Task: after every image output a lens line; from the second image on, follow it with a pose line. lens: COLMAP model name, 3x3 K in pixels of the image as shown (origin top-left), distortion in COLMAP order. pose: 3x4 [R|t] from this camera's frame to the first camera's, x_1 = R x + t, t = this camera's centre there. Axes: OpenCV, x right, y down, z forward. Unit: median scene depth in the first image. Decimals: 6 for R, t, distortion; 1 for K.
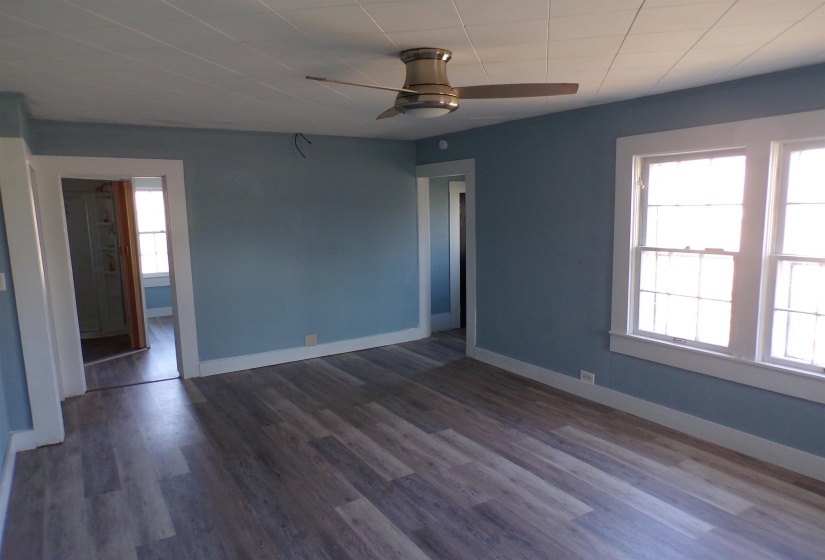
lens RADIAL K [[554.2, 0, 411.9], [0, 554.2, 295.4], [0, 0, 1]] dist [0.002998, 0.001581]
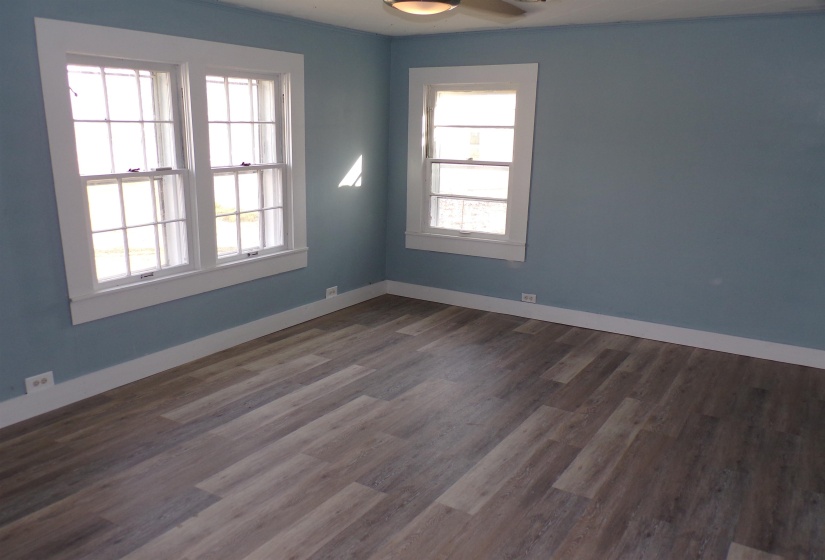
lens RADIAL K [[676.3, 0, 407.4], [0, 676.3, 309.9], [0, 0, 1]] dist [-0.008471, -0.003160]
pose [[-0.434650, -0.228867, 0.871034, -0.781277], [0.133004, 0.940253, 0.313424, -0.179695], [-0.890724, 0.252080, -0.378241, 1.241011]]
